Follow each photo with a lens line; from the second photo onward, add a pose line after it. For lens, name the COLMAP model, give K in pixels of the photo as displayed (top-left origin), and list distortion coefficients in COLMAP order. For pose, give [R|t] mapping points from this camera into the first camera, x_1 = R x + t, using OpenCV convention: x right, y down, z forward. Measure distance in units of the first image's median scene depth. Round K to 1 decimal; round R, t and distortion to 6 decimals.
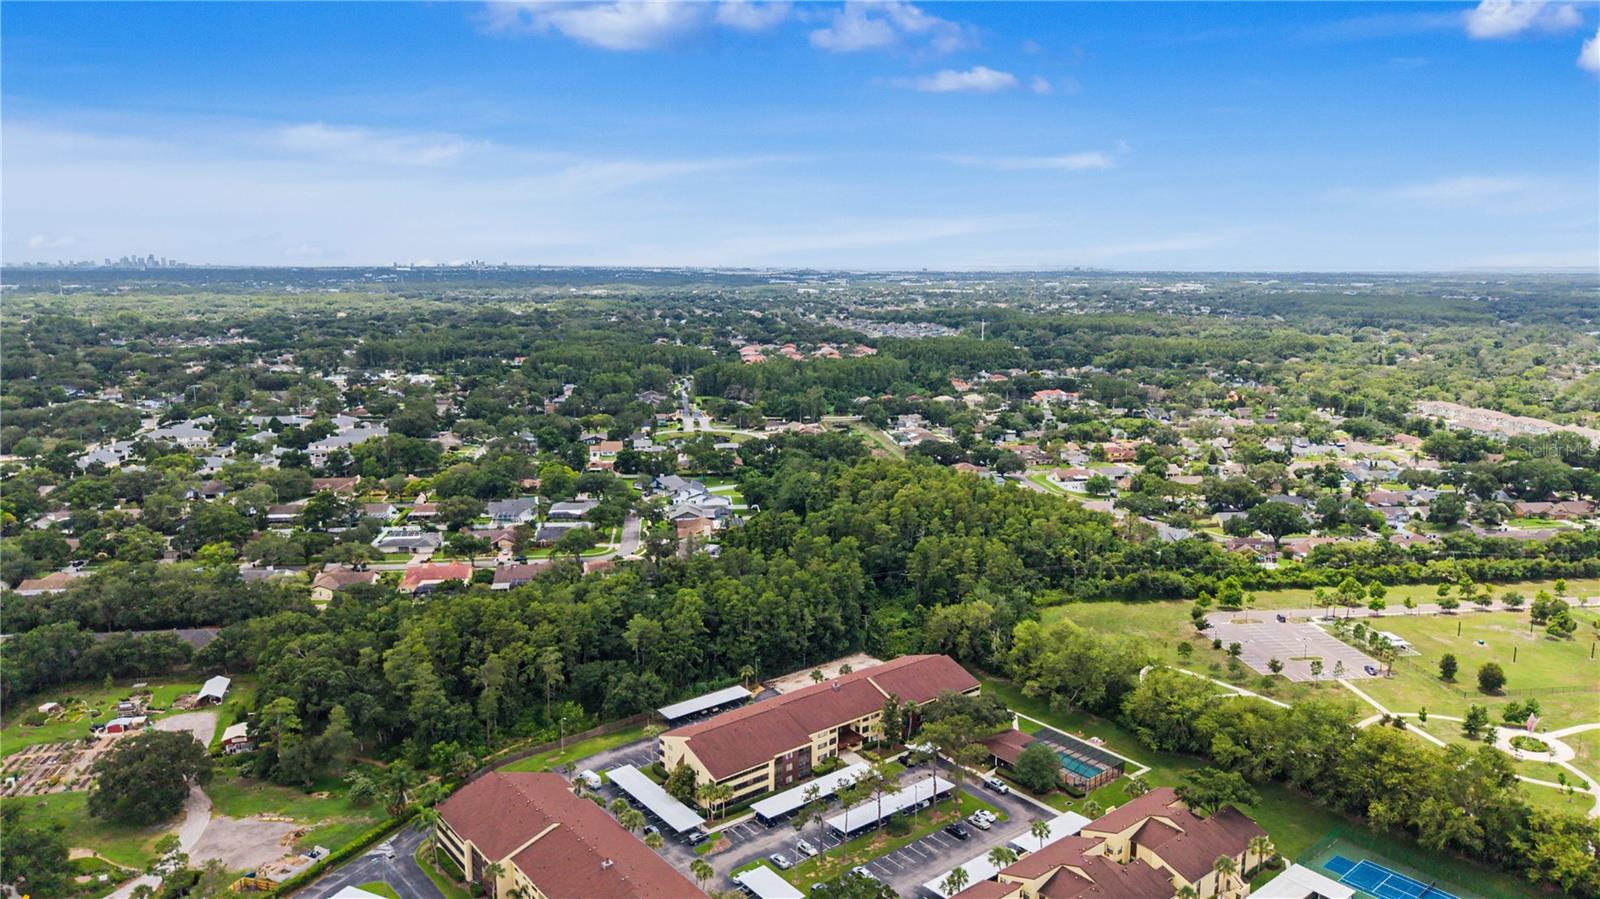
lens RADIAL K [[1070.2, 0, 808.2], [0, 1070.2, 395.2], [0, 0, 1]] dist [0.032413, -0.033824]
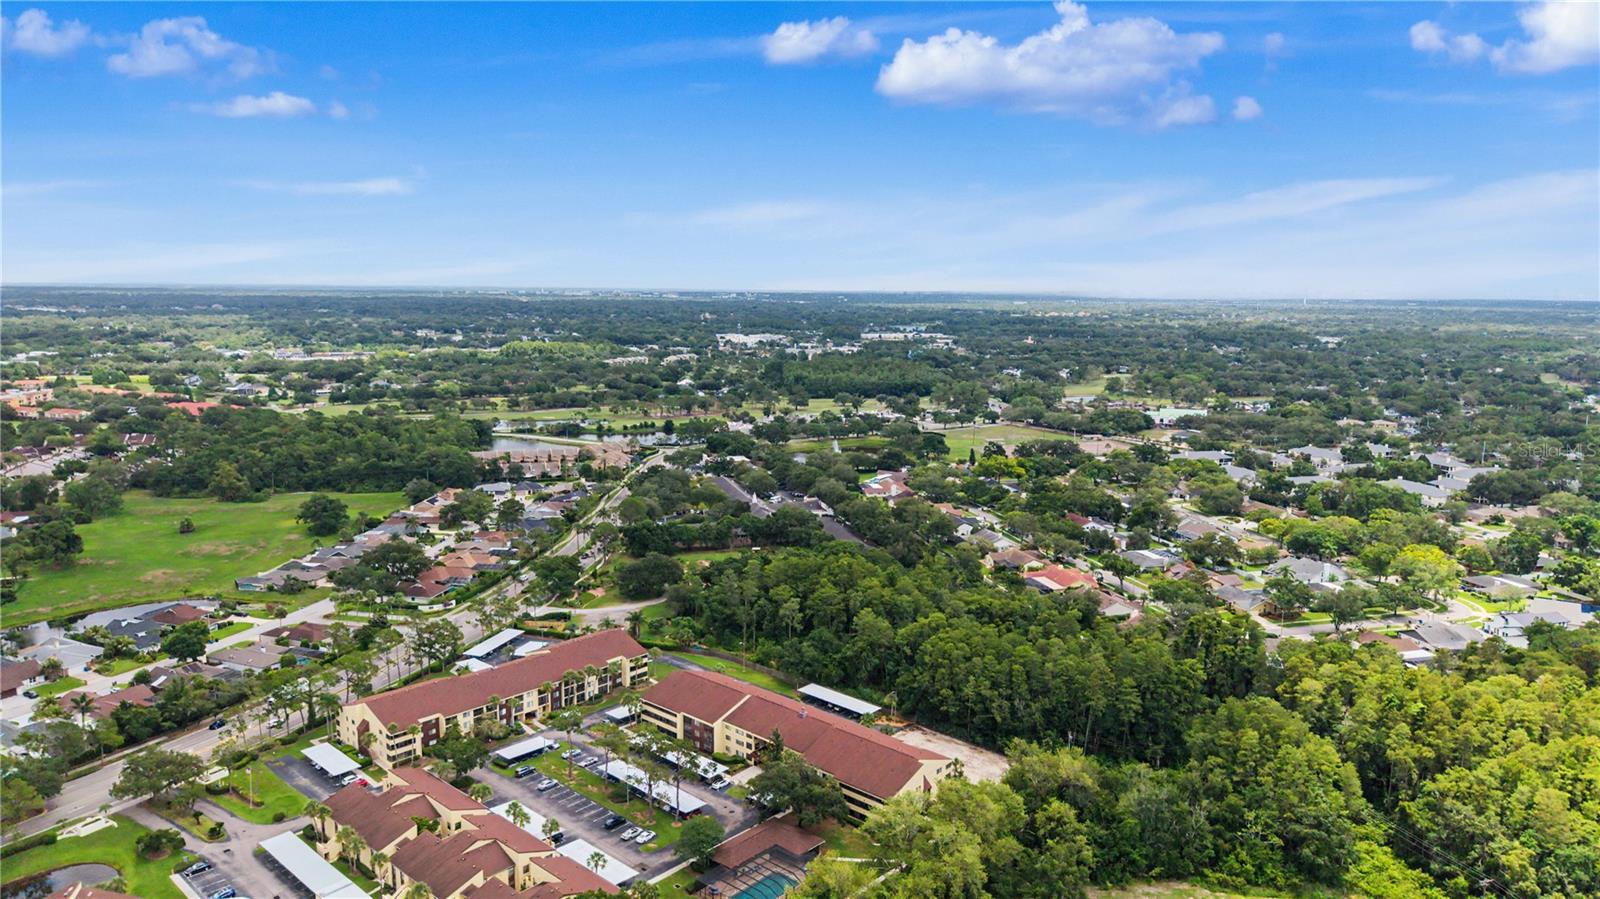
lens RADIAL K [[1070.2, 0, 793.7], [0, 1070.2, 451.7], [0, 0, 1]] dist [0.032413, -0.033824]
pose [[0.138965, 0.146329, -0.979427, 1.003888], [-0.129379, 0.983229, 0.128540, -0.093069], [0.981809, 0.108855, 0.155566, 0.860560]]
